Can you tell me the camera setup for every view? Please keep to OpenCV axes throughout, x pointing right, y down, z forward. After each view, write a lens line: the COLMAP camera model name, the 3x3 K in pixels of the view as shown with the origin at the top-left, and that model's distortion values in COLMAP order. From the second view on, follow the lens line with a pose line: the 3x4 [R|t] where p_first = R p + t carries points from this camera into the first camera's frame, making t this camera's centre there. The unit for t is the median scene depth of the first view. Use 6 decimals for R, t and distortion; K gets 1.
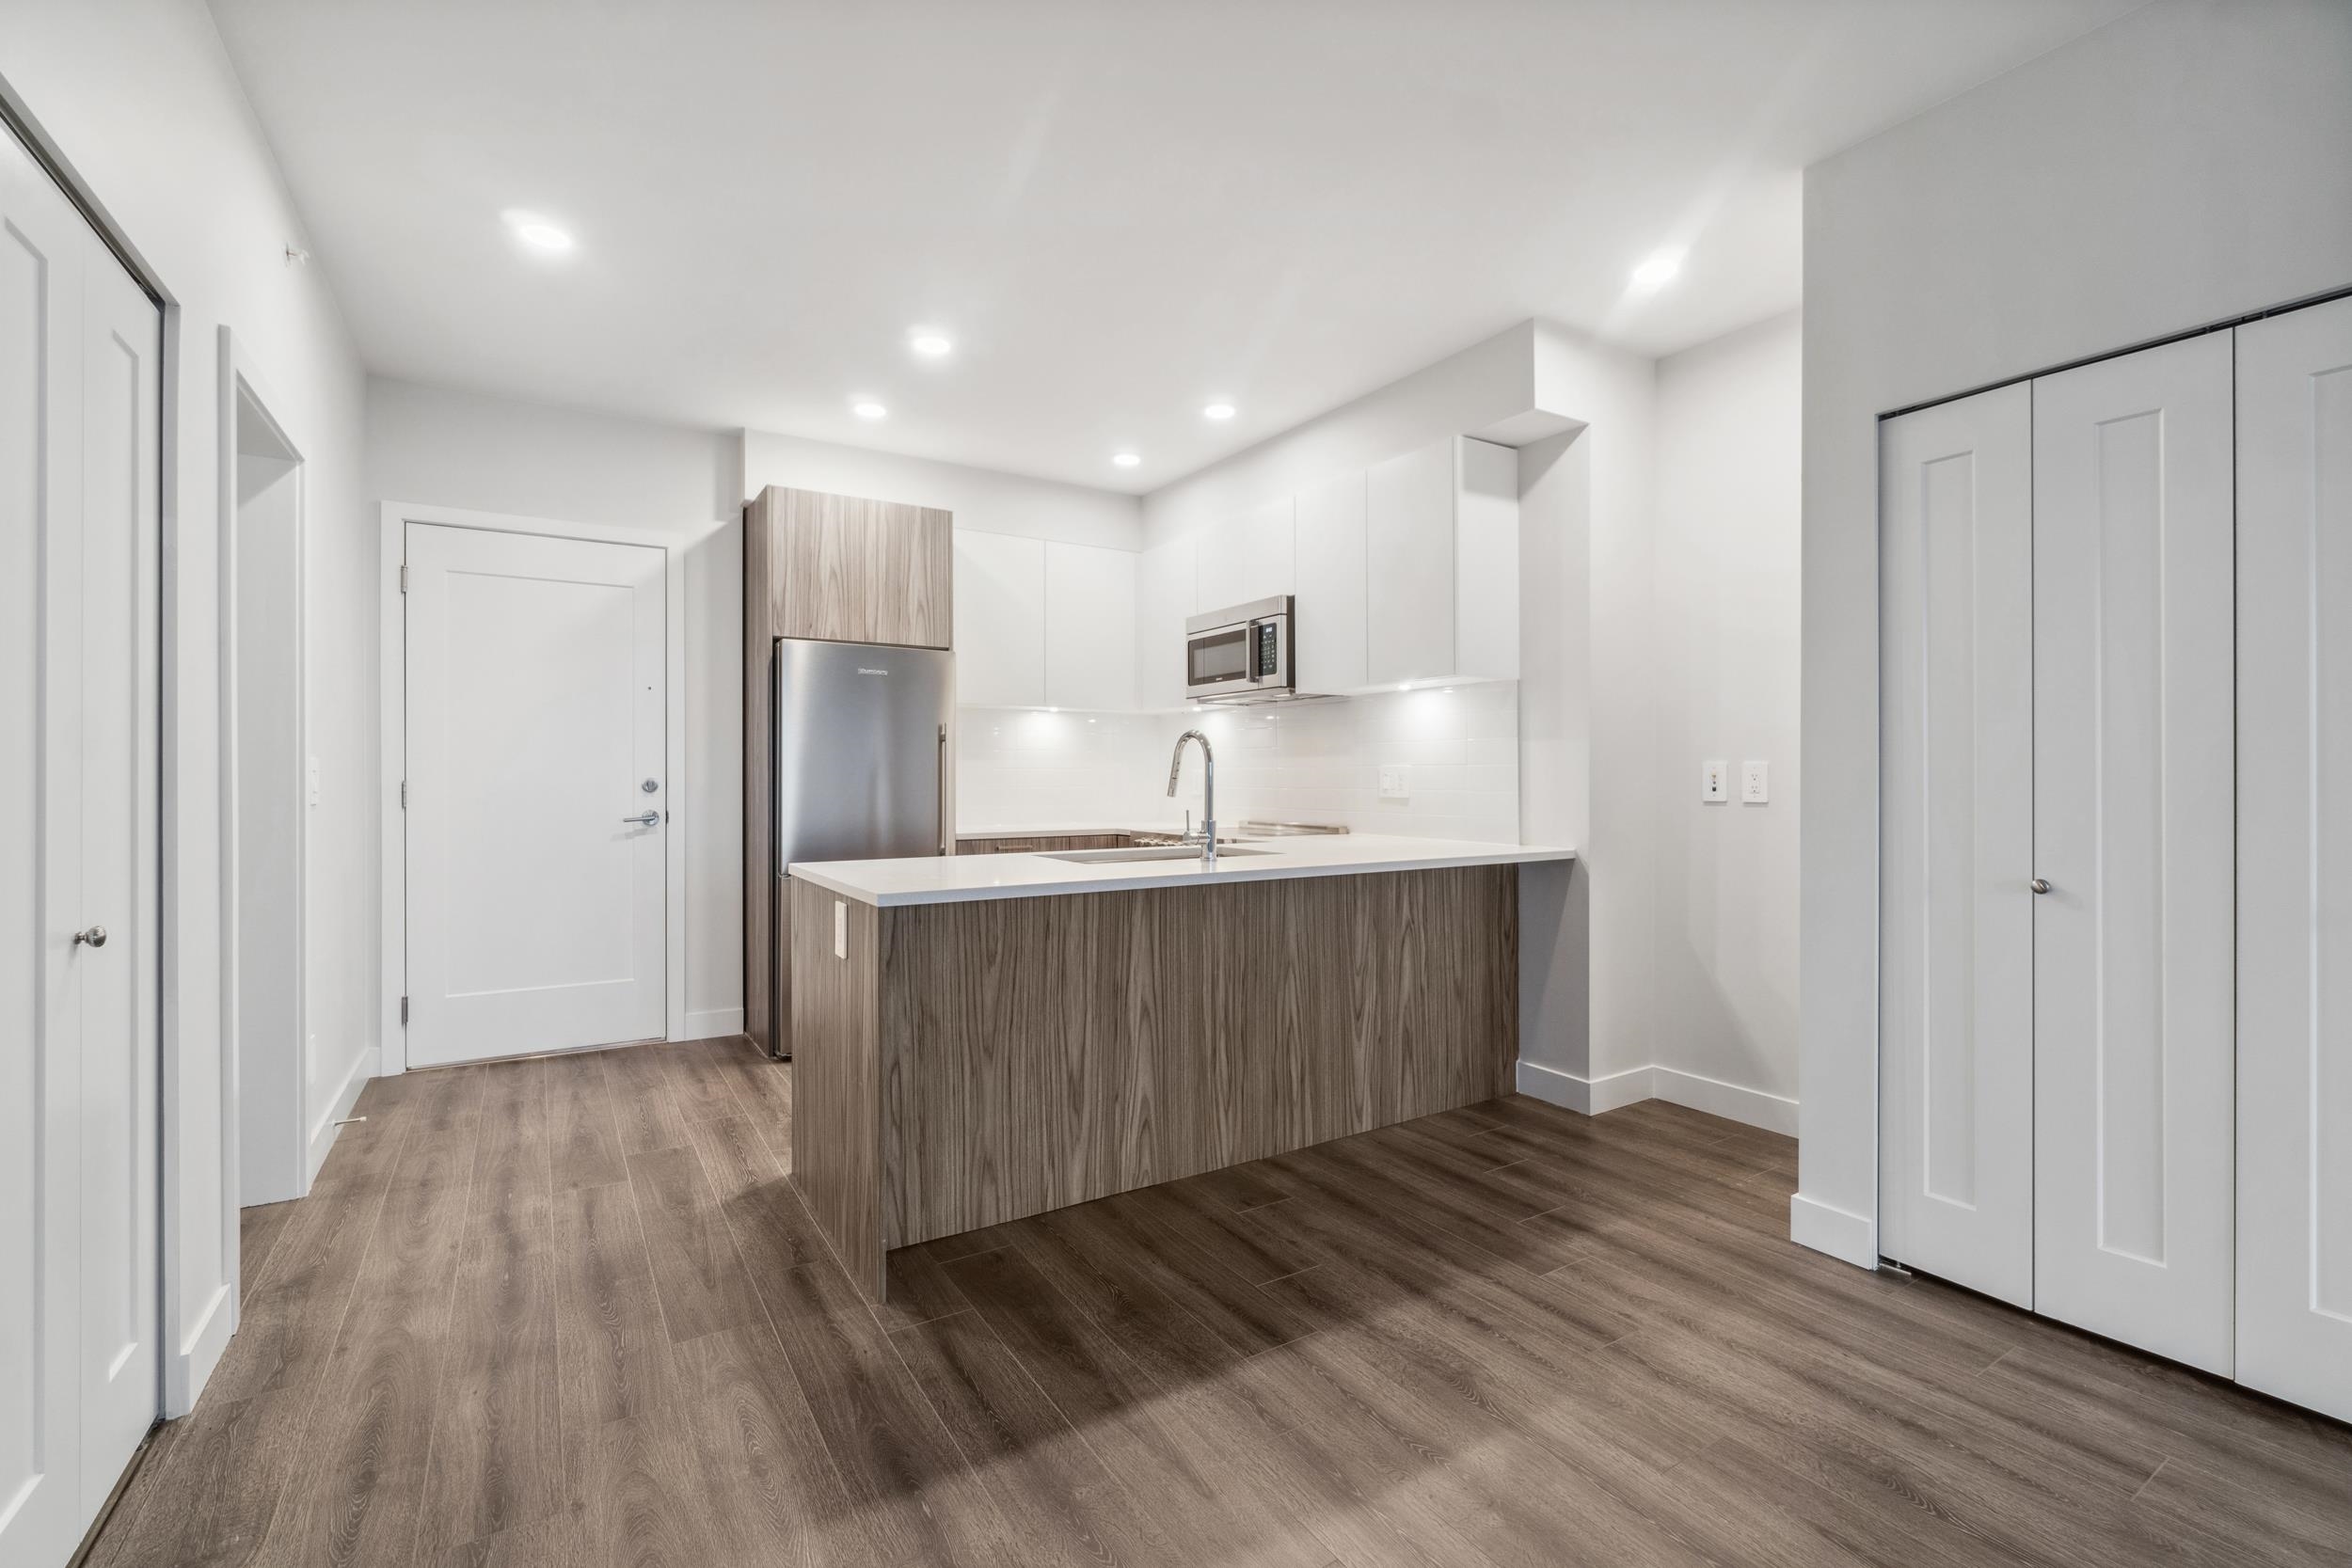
lens RADIAL K [[1019.4, 0, 1169.1], [0, 1019.4, 780.5], [0, 0, 1]] dist [-0.003481, -0.000180]
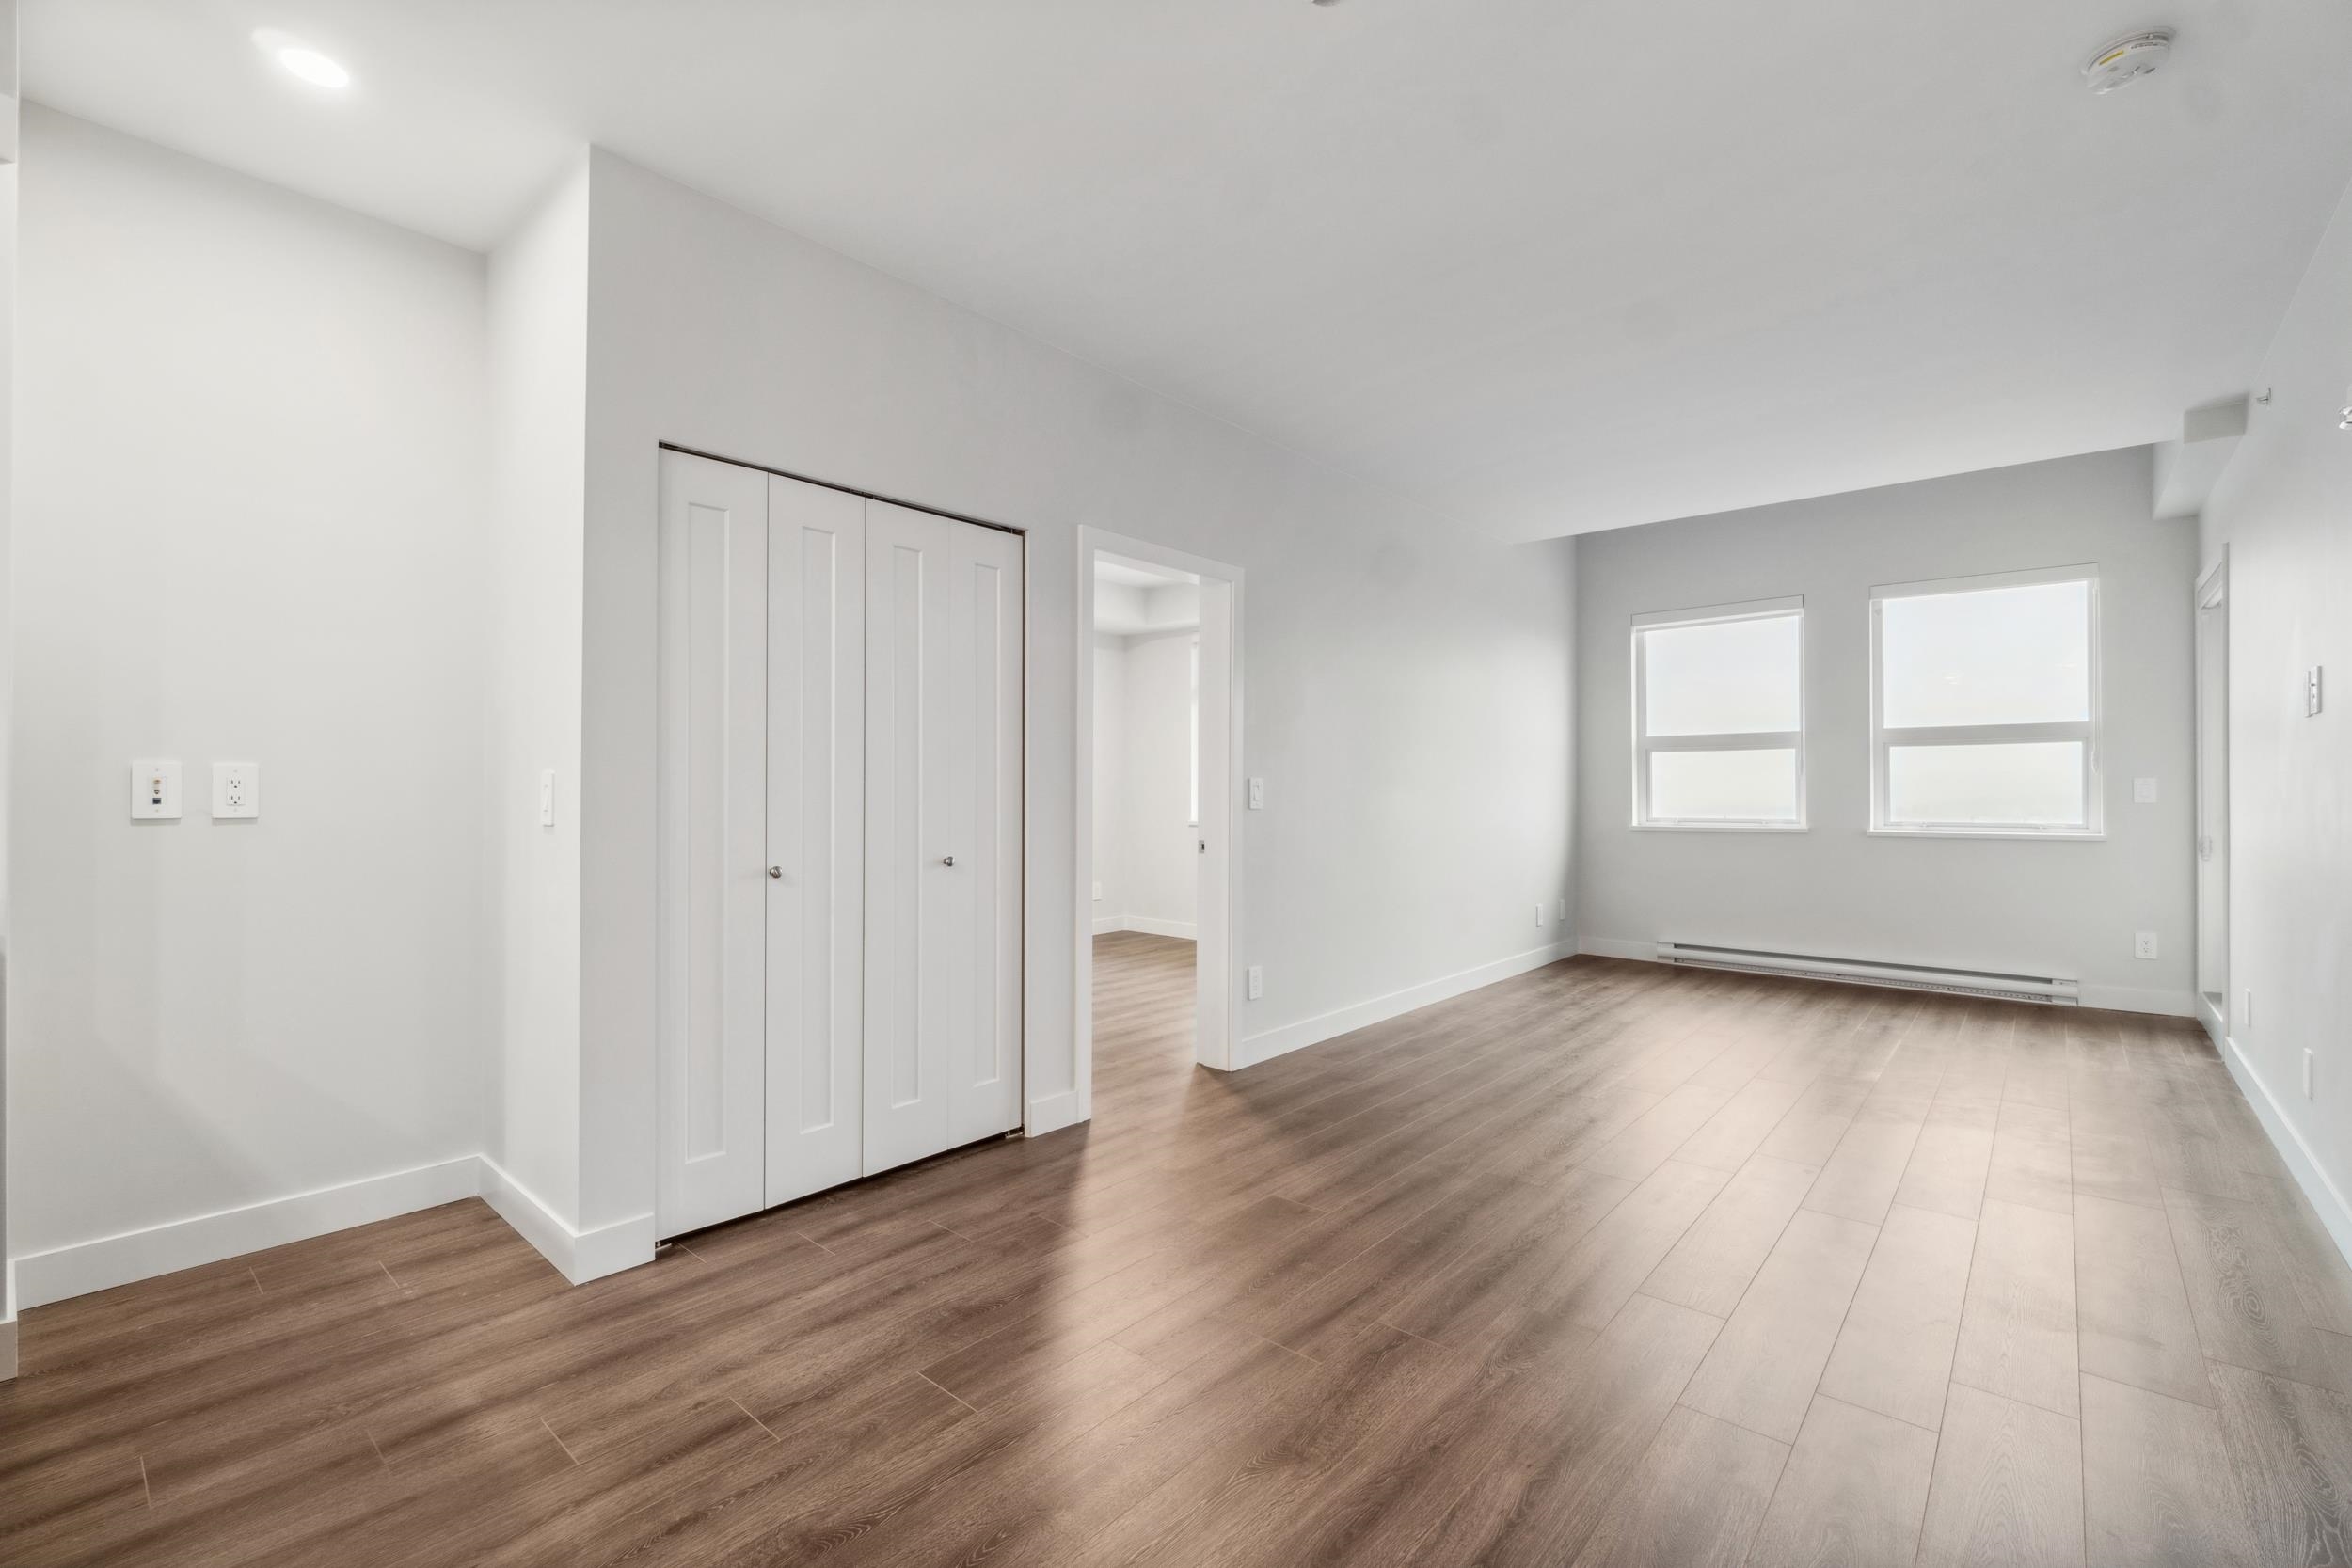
lens RADIAL K [[1019.4, 0, 1167.4], [0, 1019.4, 783.0], [0, 0, 1]] dist [-0.003481, -0.000180]
pose [[-0.283098, 0.003642, 0.959084, -0.472869], [-0.001458, 0.999990, -0.004228, -0.002770], [-0.959090, -0.002595, -0.283090, 0.816912]]
